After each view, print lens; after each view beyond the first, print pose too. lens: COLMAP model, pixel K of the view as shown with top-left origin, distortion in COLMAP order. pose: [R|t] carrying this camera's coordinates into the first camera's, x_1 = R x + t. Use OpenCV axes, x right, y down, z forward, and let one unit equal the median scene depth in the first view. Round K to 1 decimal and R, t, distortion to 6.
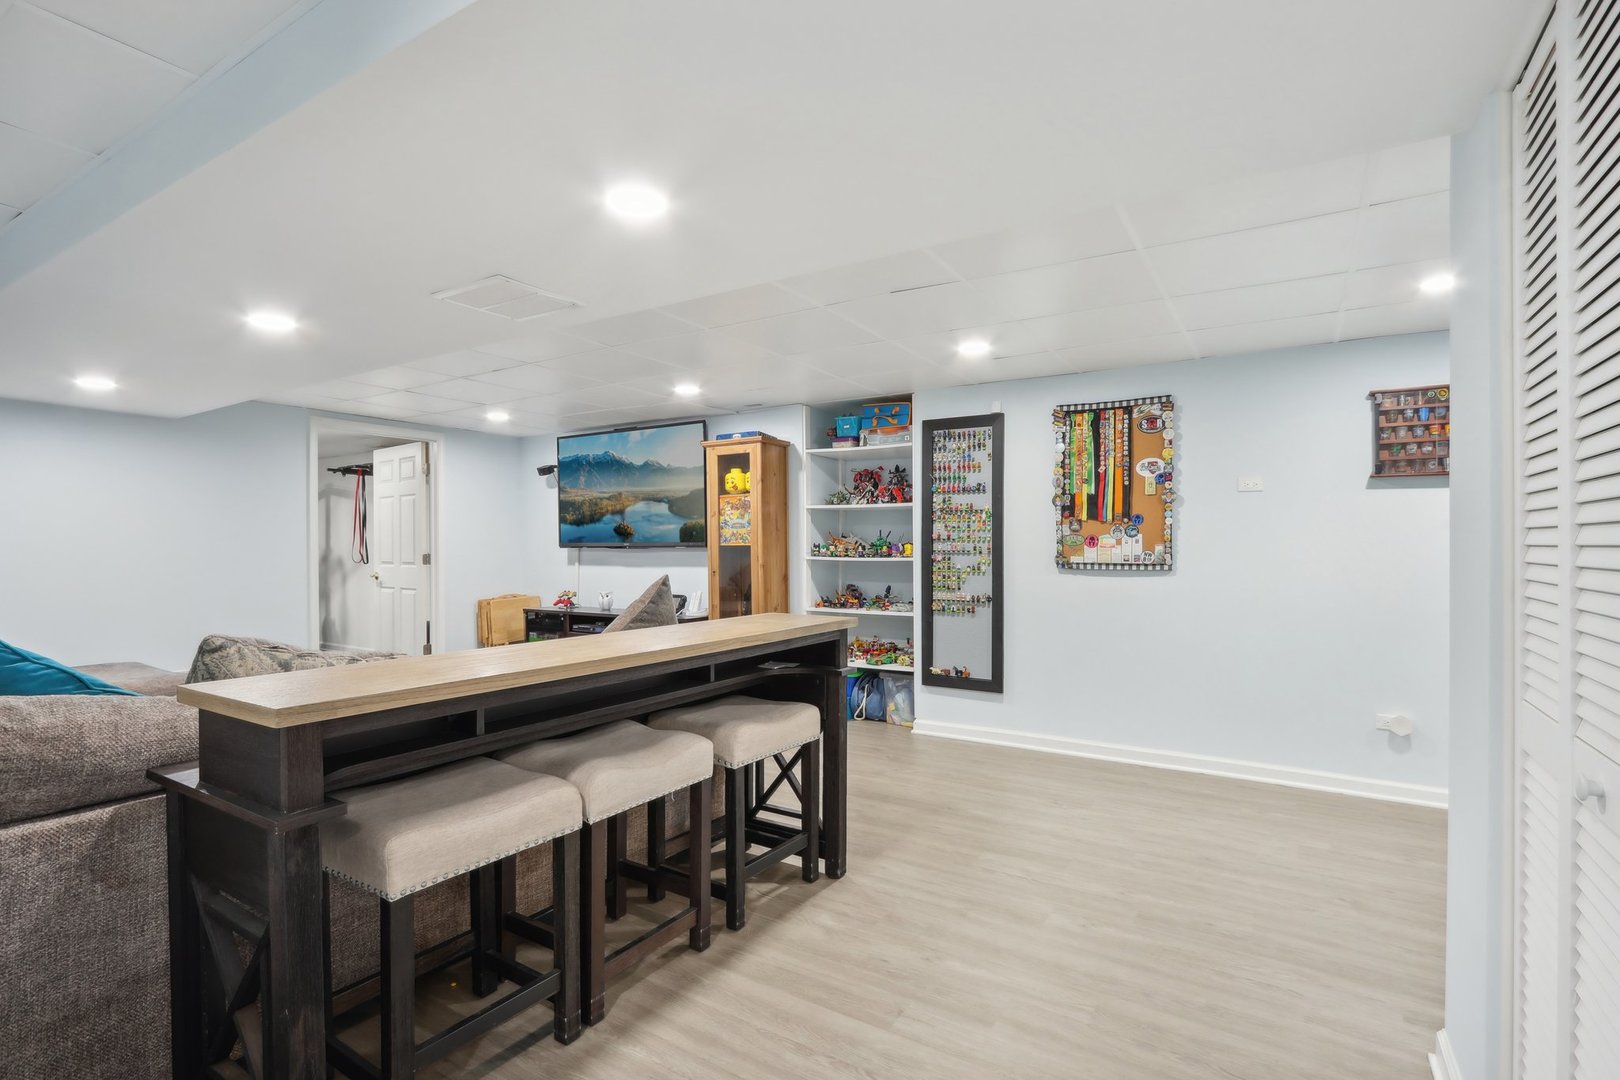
lens RADIAL K [[784.0, 0, 810.0], [0, 784.0, 540.0], [0, 0, 1]] dist [-0.017074, 0.000003]
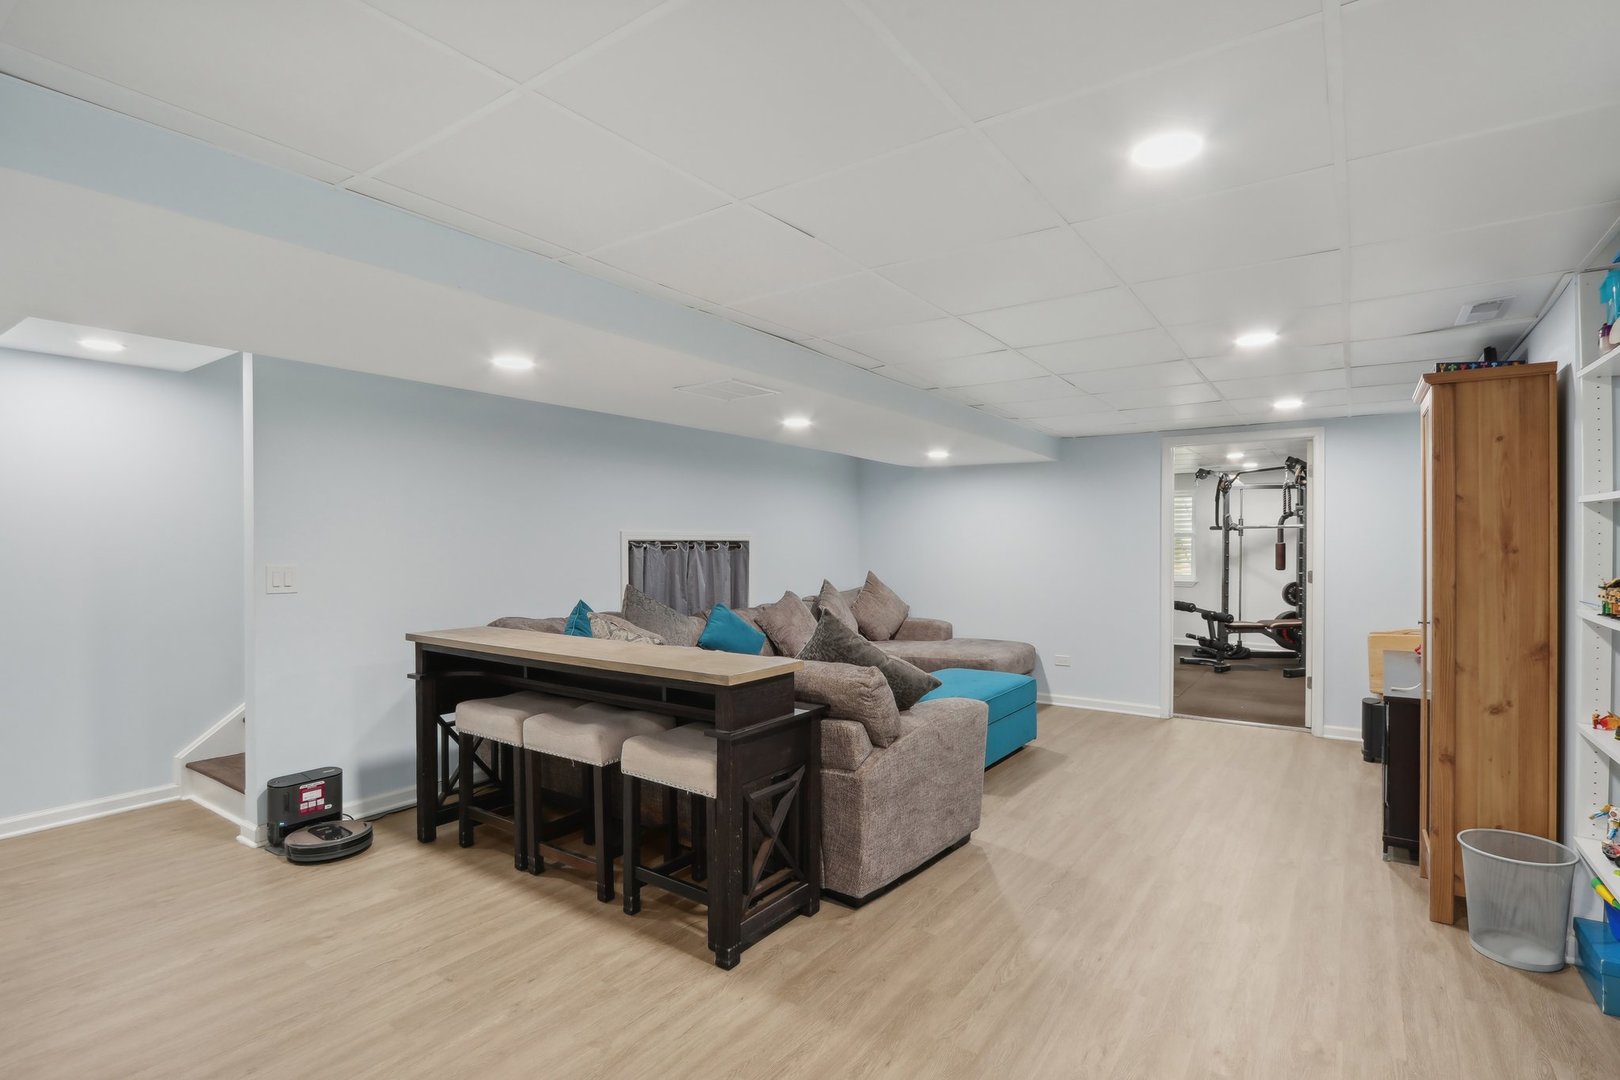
lens RADIAL K [[784.0, 0, 810.0], [0, 784.0, 540.0], [0, 0, 1]] dist [-0.017074, 0.000003]
pose [[-0.046490, -0.000757, -0.998918, 1.047019], [0.005991, 0.999982, -0.001036, -0.052612], [0.998901, -0.006033, -0.046485, 1.318413]]
